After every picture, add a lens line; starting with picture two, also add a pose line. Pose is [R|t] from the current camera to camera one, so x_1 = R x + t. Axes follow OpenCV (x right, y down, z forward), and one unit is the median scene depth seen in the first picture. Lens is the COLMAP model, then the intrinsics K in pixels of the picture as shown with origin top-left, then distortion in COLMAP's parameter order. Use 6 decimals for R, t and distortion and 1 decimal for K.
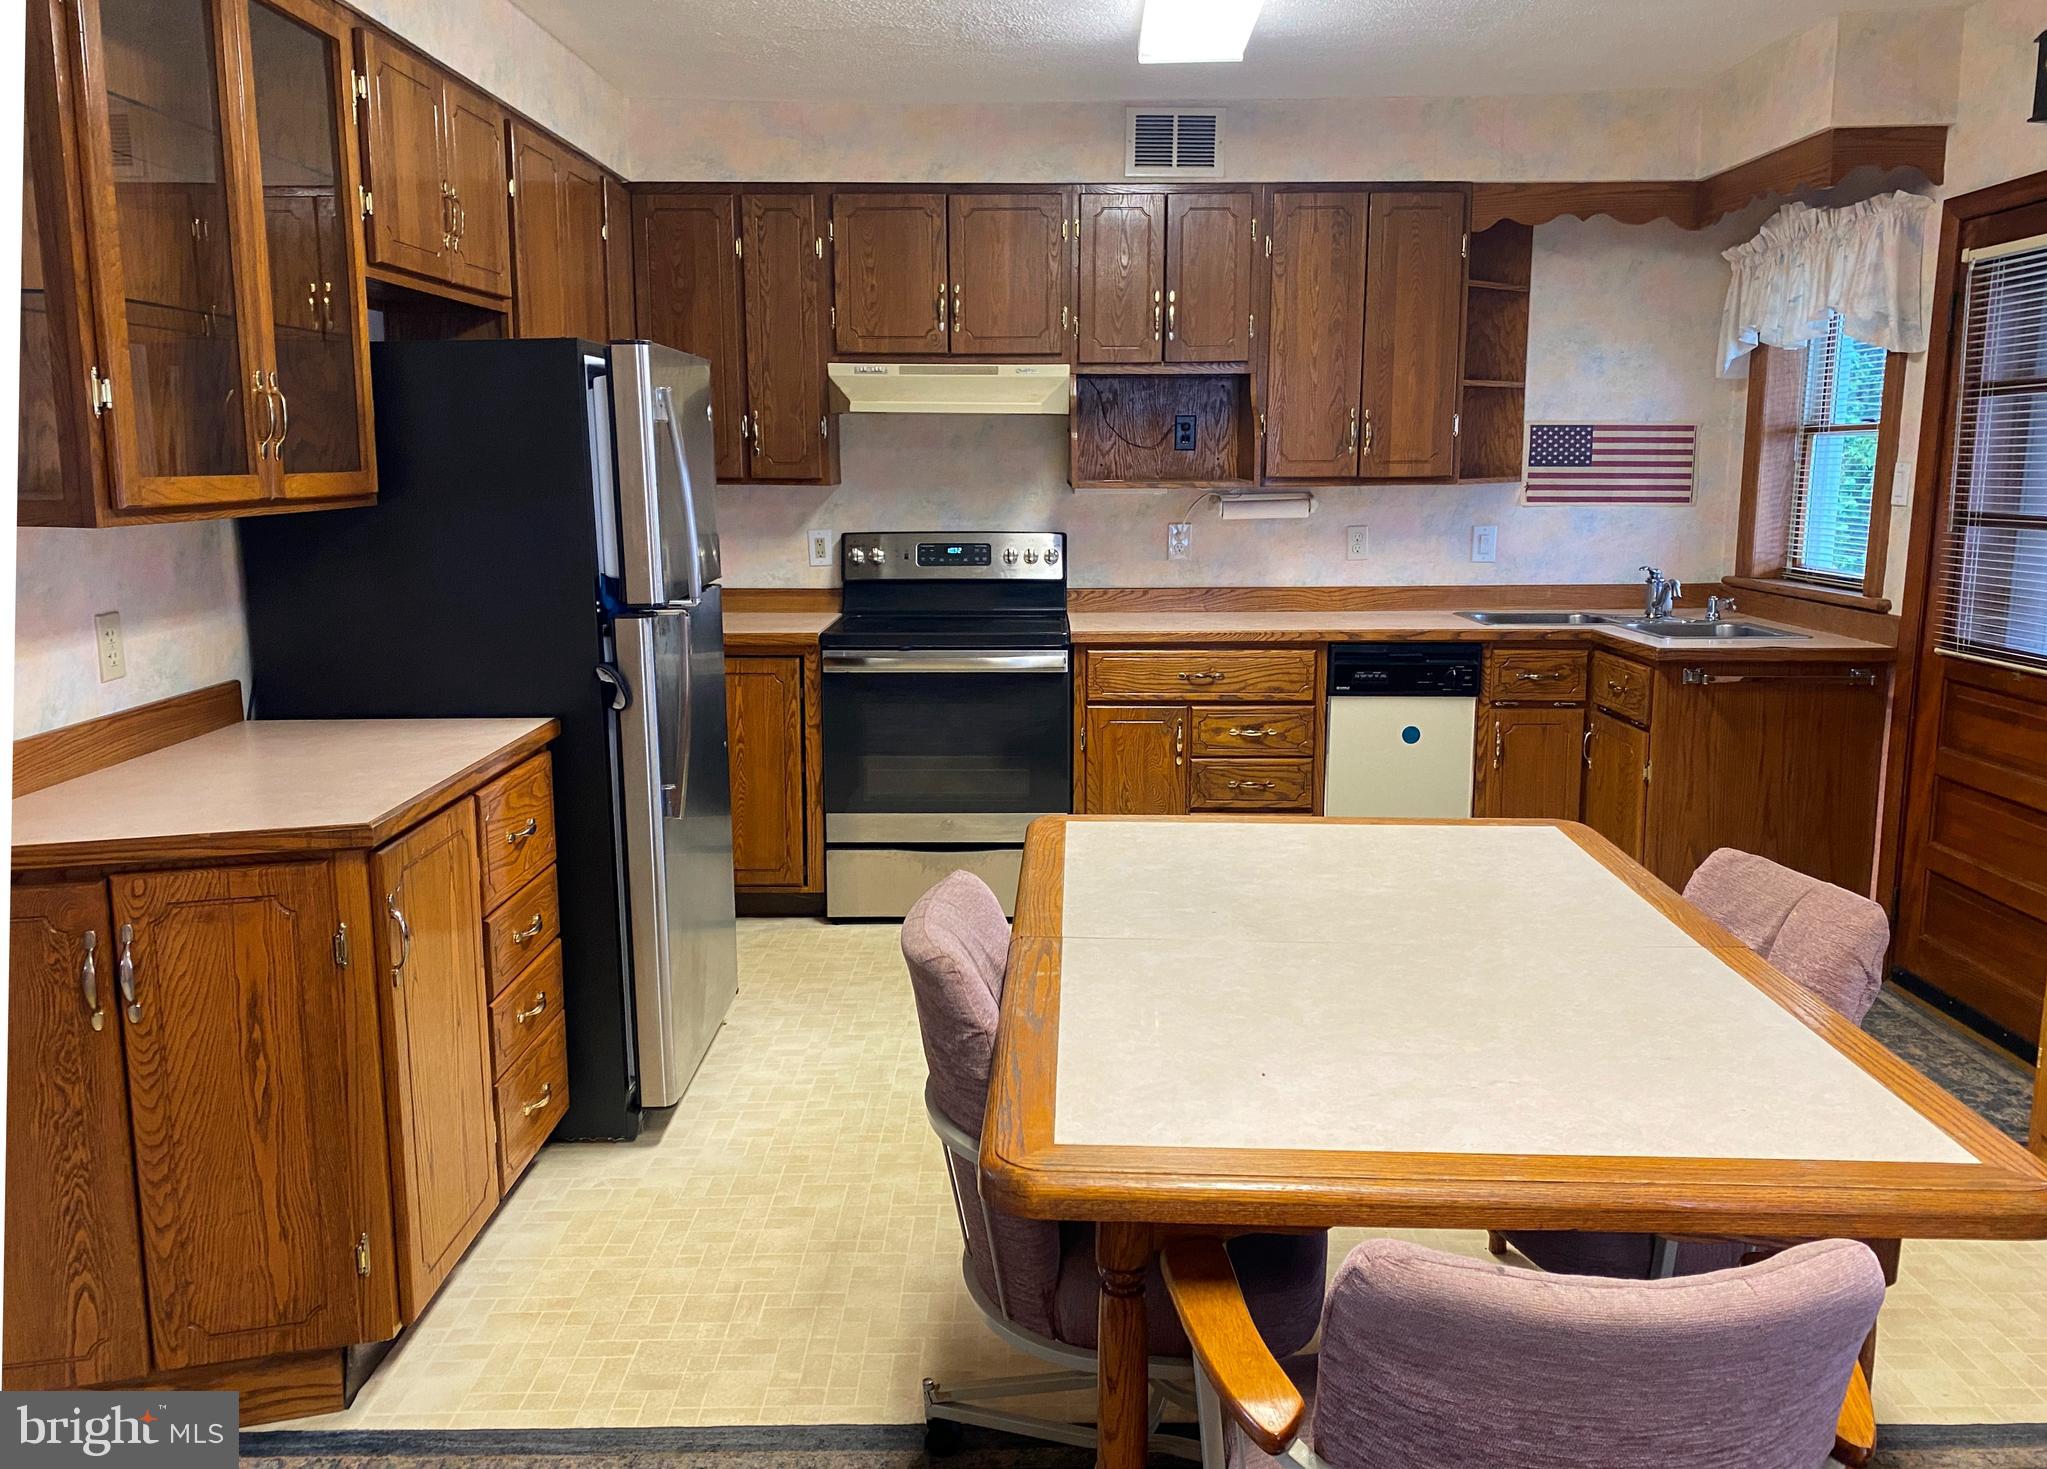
lens RADIAL K [[1572.6, 0, 1023.5], [0, 1572.6, 710.2], [0, 0, 1]] dist [0.086206, -0.150342]
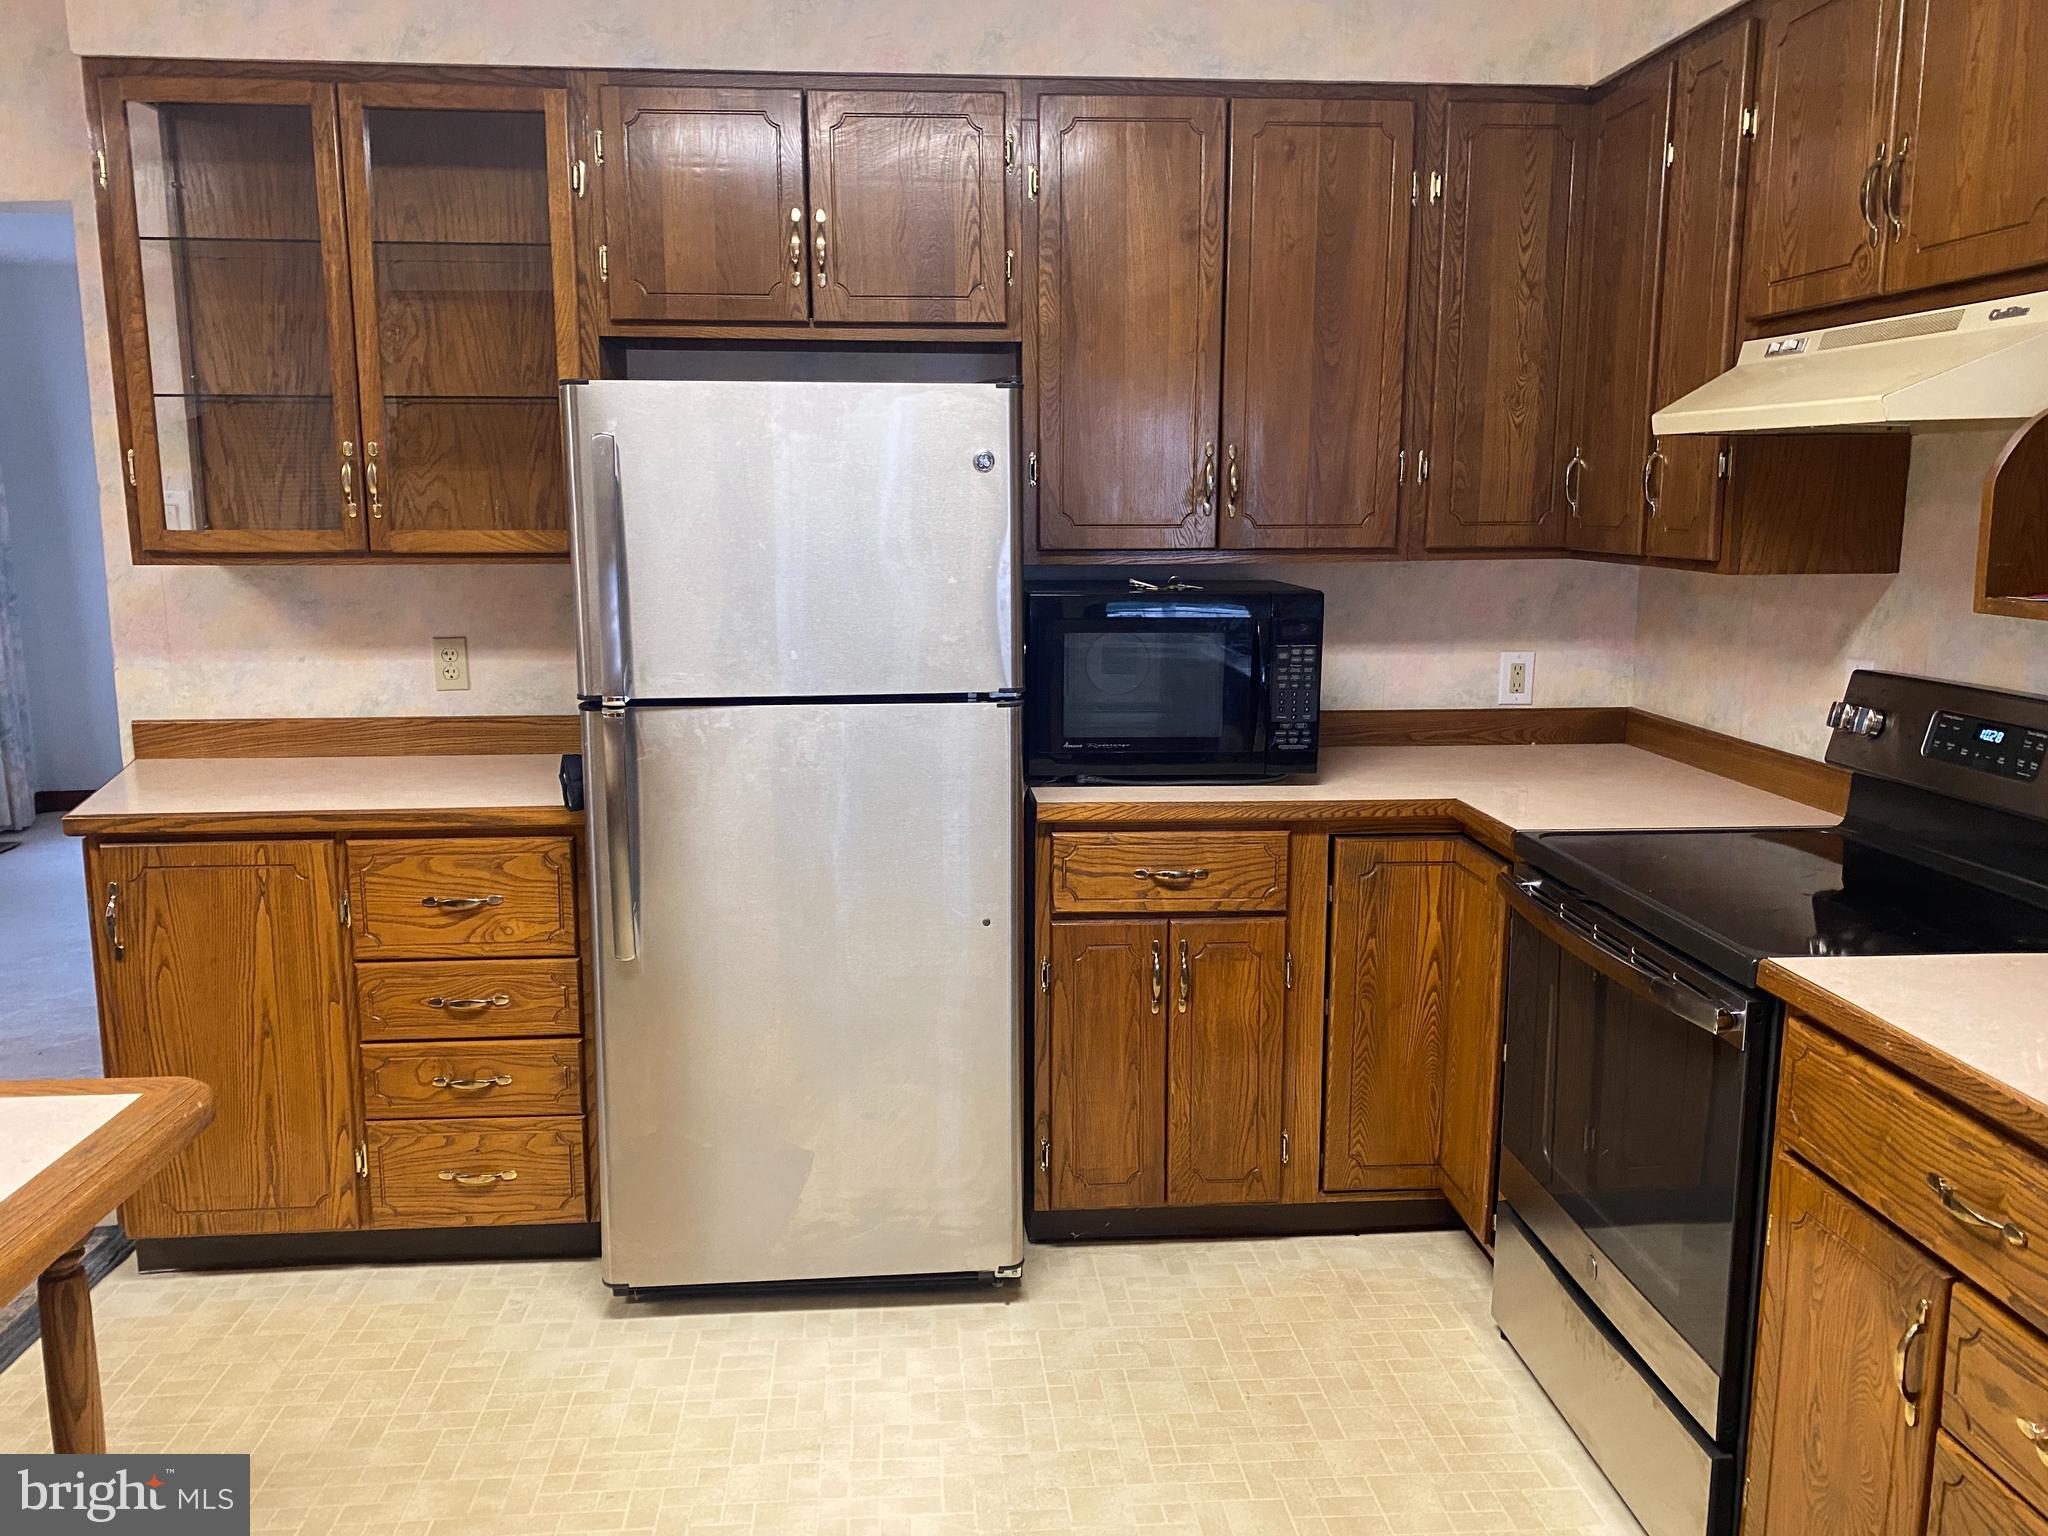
lens RADIAL K [[1560.0, 0, 1005.1], [0, 1560.0, 762.3], [0, 0, 1]] dist [0.055662, -0.062738]
pose [[0.079492, 0.169320, -0.982350, 0.400335], [-0.152975, 0.975868, 0.155824, -0.131624], [0.985028, 0.137888, 0.103476, 0.744373]]
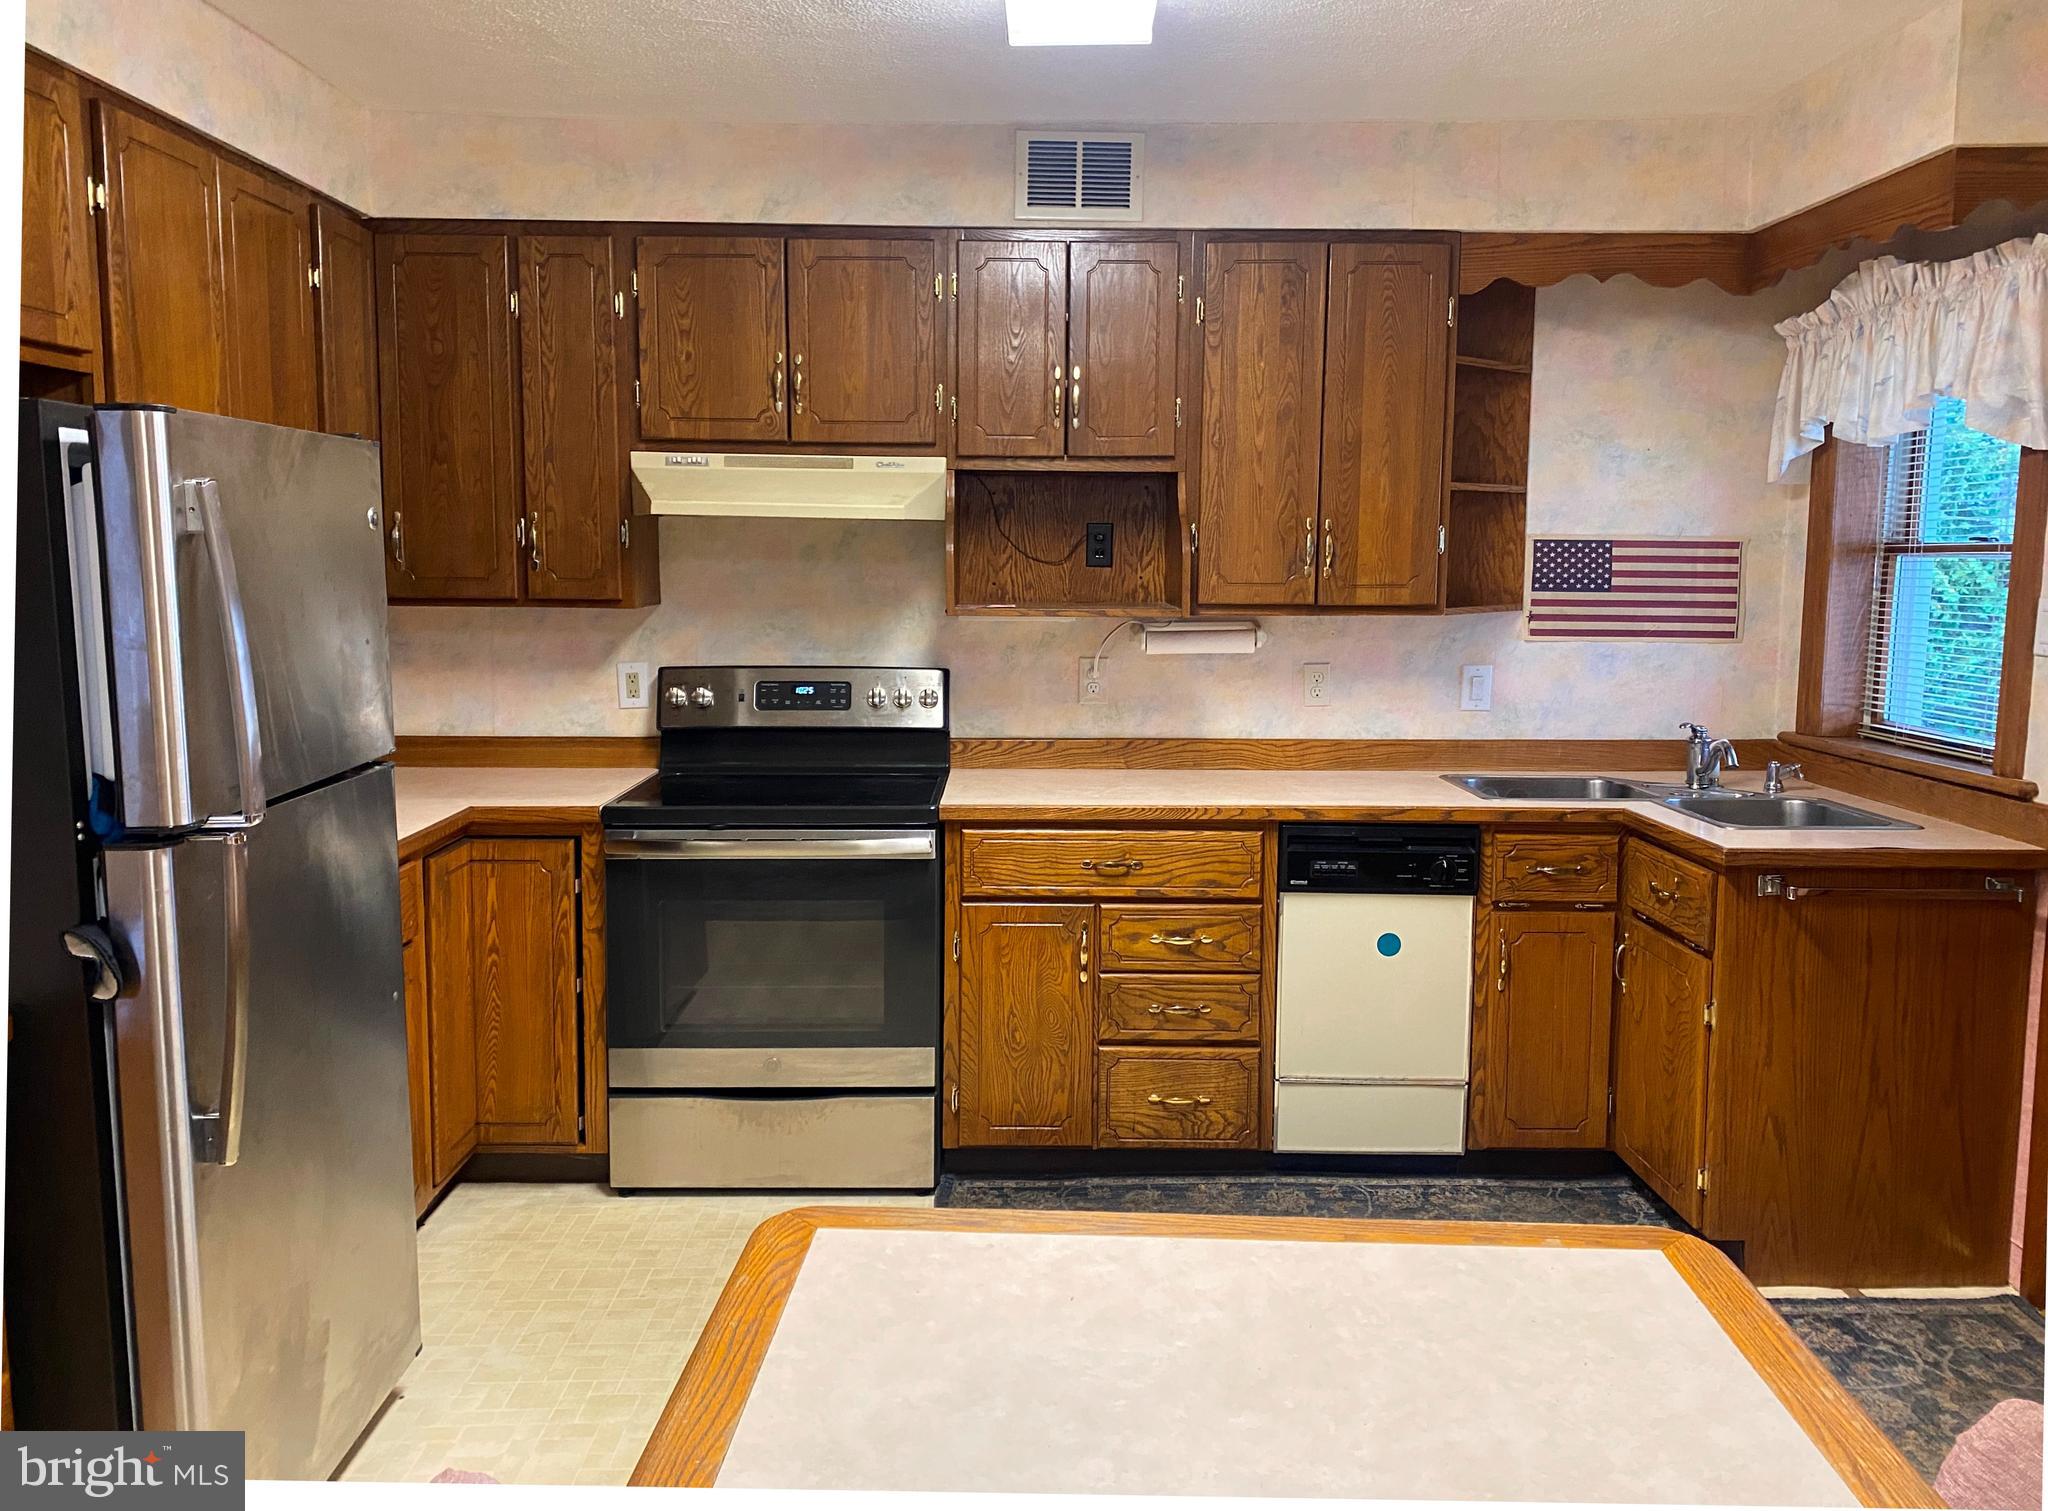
lens RADIAL K [[1573.9, 0, 1025.9], [0, 1573.9, 710.6], [0, 0, 1]] dist [0.069246, -0.082271]
pose [[0.999803, 0.006656, 0.018687, 0.056241], [-0.005541, 0.998237, -0.059096, -0.050195], [-0.019048, 0.058981, 0.998077, 0.238835]]
